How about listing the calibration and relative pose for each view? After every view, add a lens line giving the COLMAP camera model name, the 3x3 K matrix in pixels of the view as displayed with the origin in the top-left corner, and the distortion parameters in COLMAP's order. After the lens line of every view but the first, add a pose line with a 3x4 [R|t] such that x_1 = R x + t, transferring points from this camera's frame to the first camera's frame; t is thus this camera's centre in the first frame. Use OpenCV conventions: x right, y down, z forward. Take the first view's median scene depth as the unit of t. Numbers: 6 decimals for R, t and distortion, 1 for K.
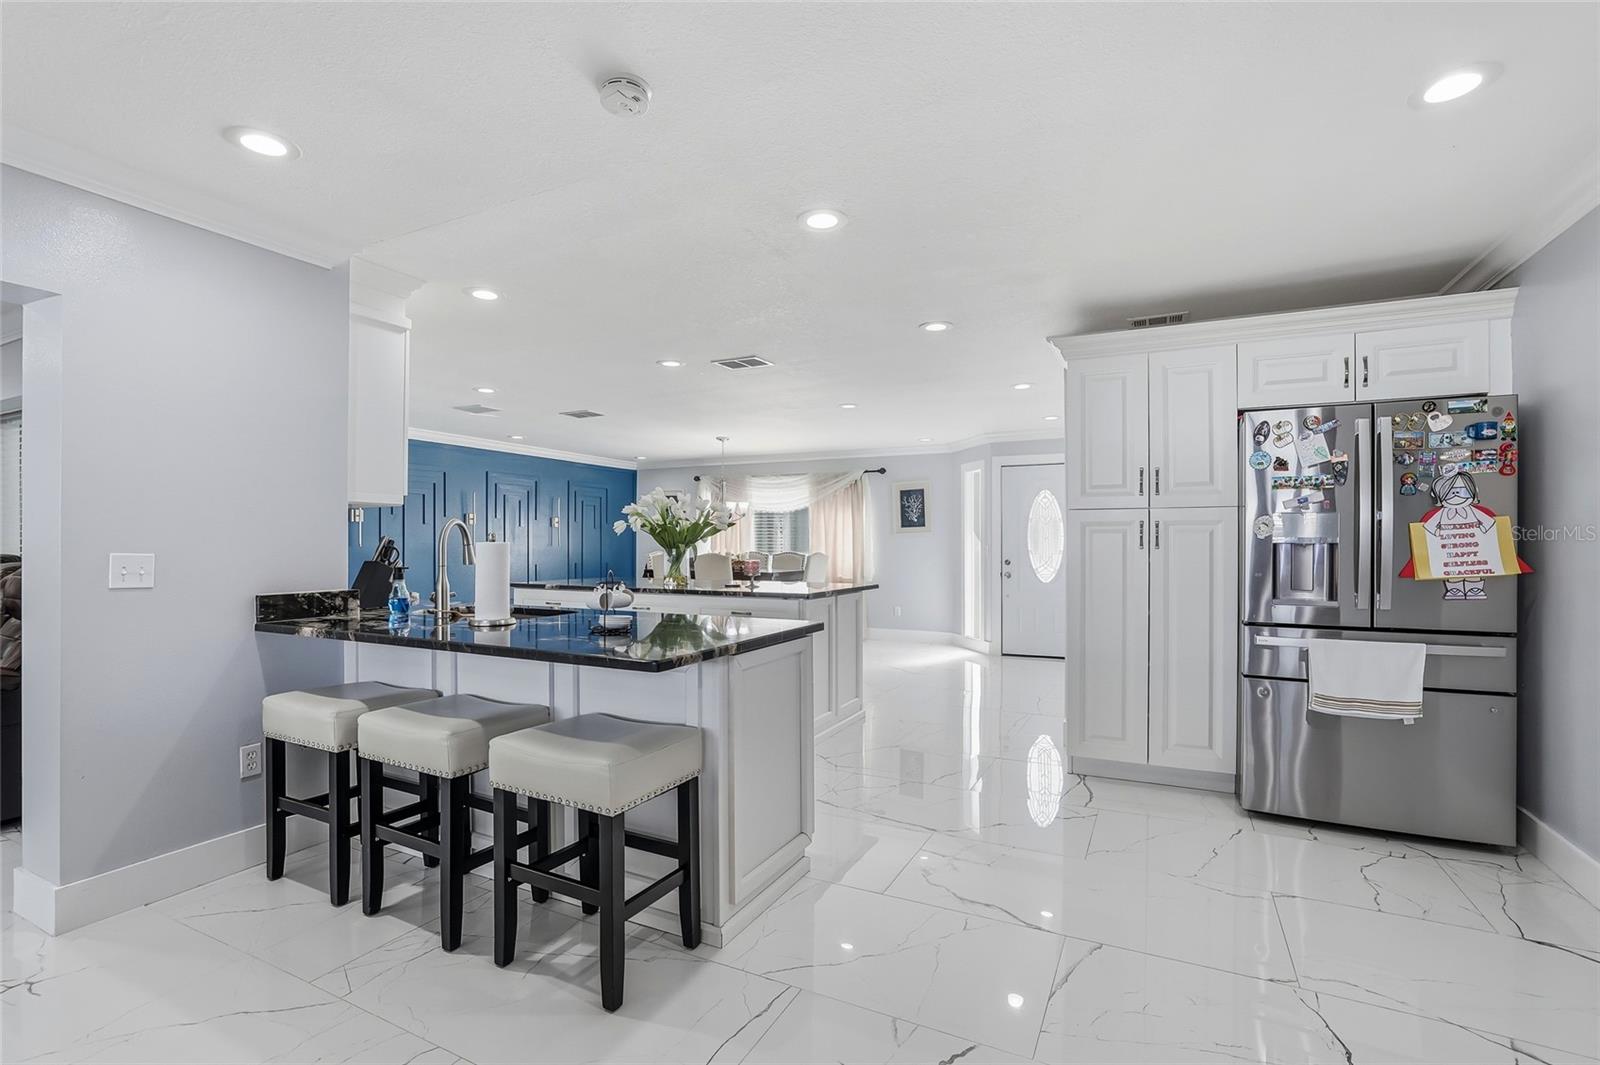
lens RADIAL K [[753.3, 0, 803.1], [0, 753.3, 539.2], [0, 0, 1]] dist [-0.030050, 0.000061]
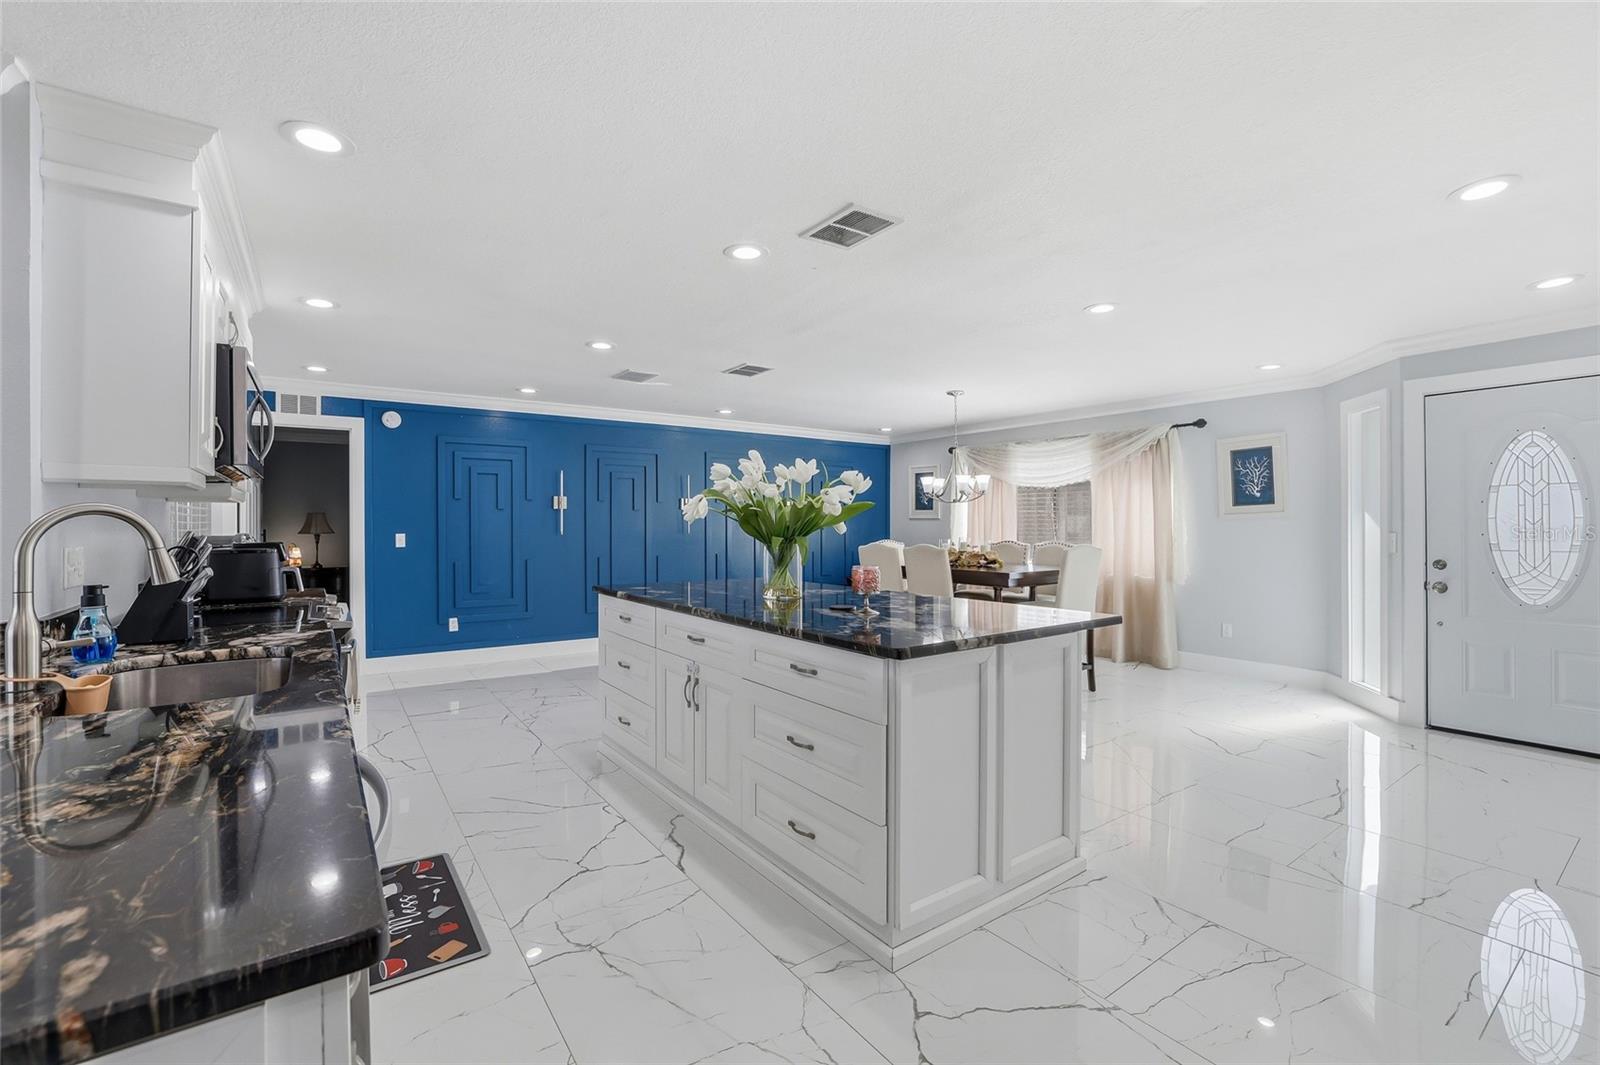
lens RADIAL K [[694.5, 0, 788.4], [0, 694.5, 521.4], [0, 0, 1]] dist [-0.022948, 0.000543]
pose [[0.880047, -0.004071, -0.474868, 0.083712], [0.004870, 0.999988, 0.000452, -0.004724], [0.474861, -0.002711, 0.880057, 0.317610]]
